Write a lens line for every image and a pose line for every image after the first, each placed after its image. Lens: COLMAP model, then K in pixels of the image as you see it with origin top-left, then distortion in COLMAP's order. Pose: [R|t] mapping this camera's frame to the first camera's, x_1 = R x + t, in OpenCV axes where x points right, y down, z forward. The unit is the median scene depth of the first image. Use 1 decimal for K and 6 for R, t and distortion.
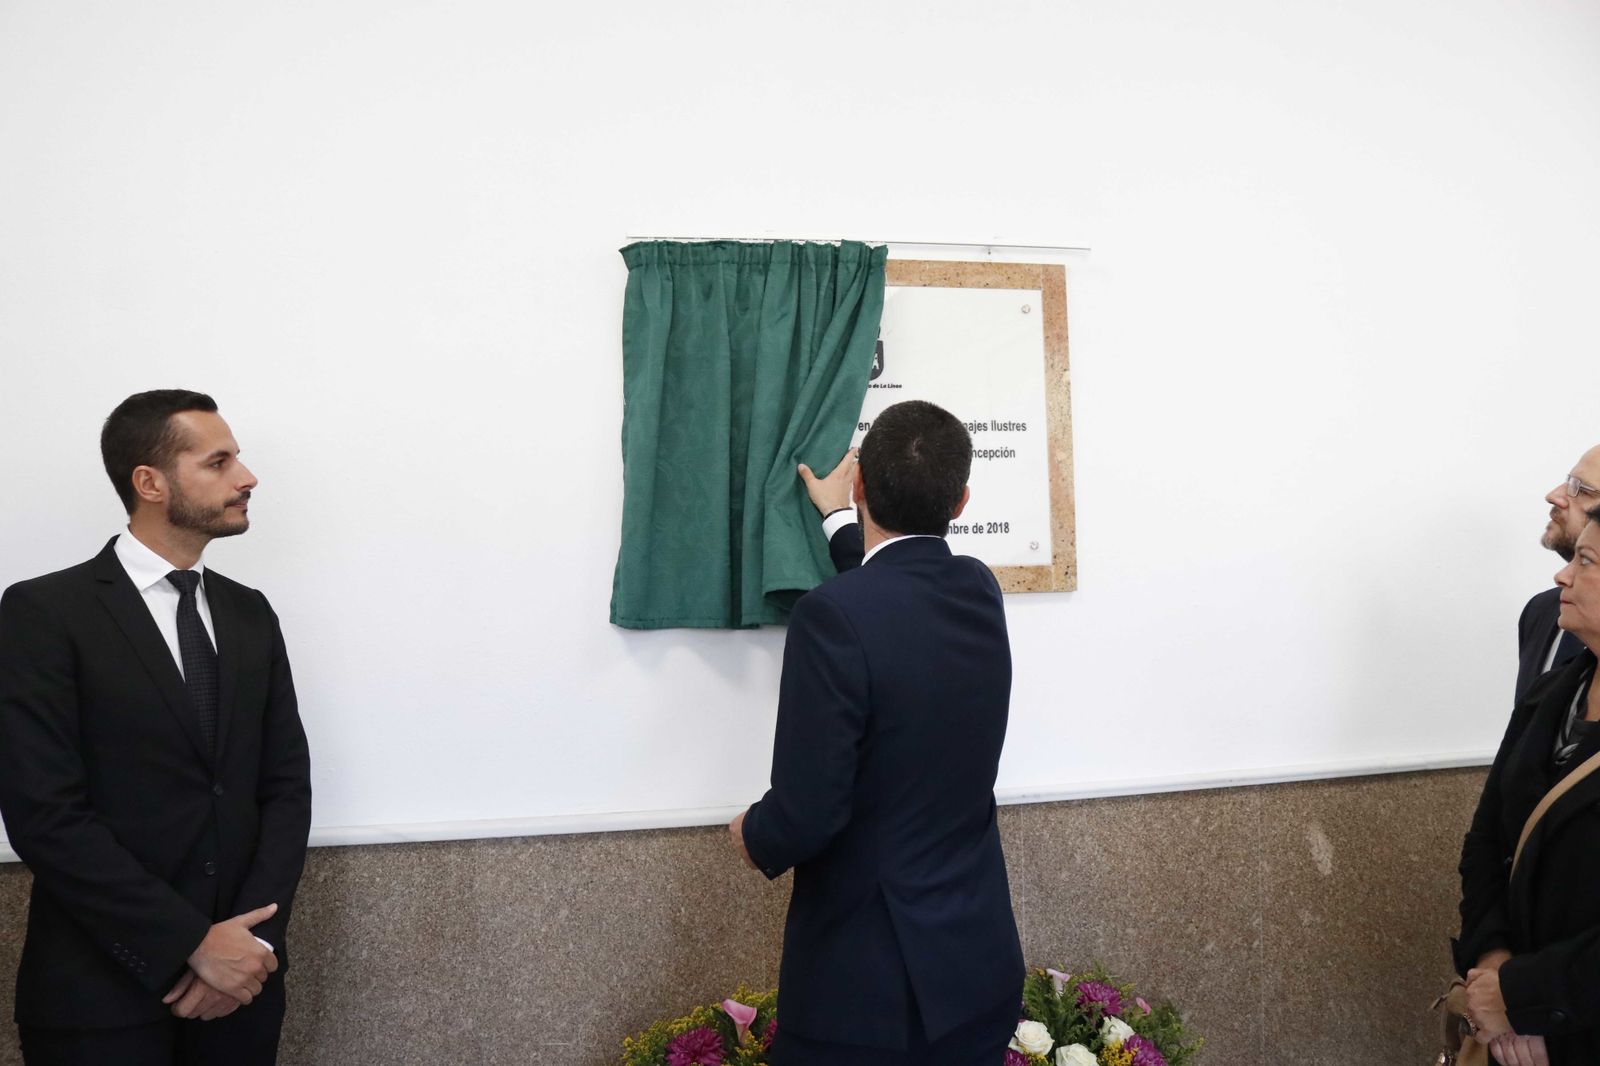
lens RADIAL K [[1346.8, 0, 797.6], [0, 1346.8, 541.3], [0, 0, 1]] dist [-0.085396, 0.070838]
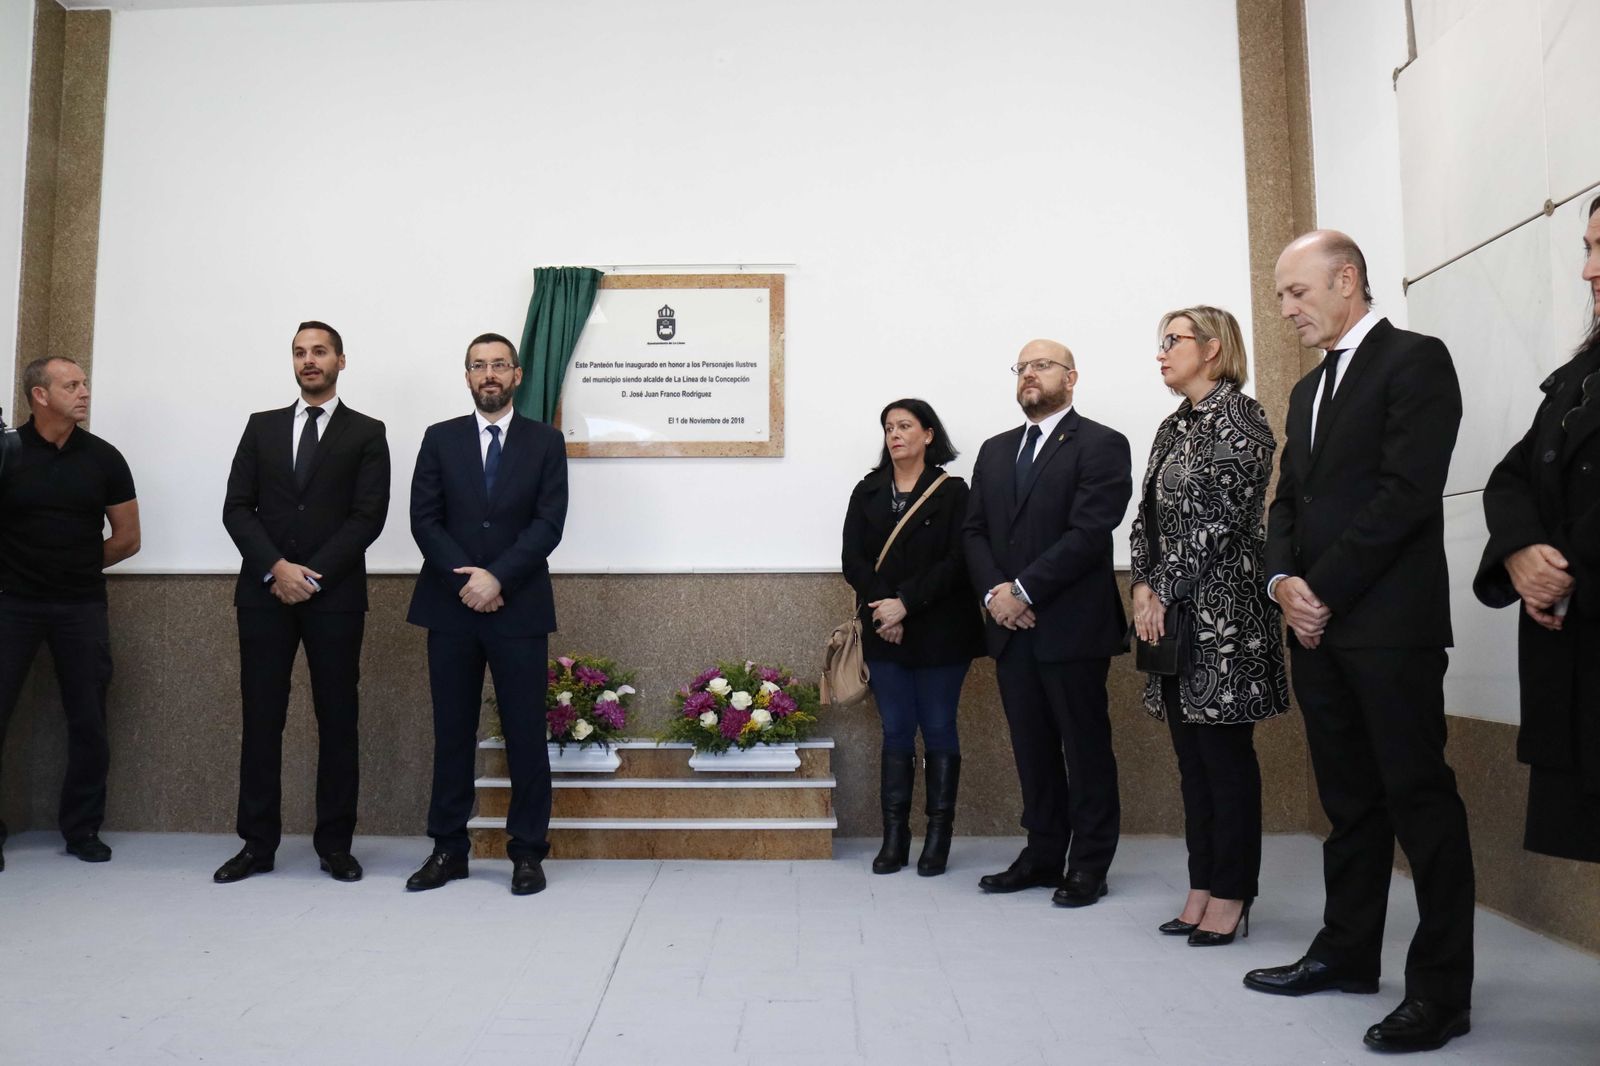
lens RADIAL K [[1346.8, 0, 802.6], [0, 1346.8, 527.2], [0, 0, 1]] dist [-0.085396, 0.070838]
pose [[0.978556, 0.011314, -0.205670, 0.605586], [-0.018590, 0.999267, -0.033478, 0.191067], [0.205140, 0.036583, 0.978049, -0.736112]]
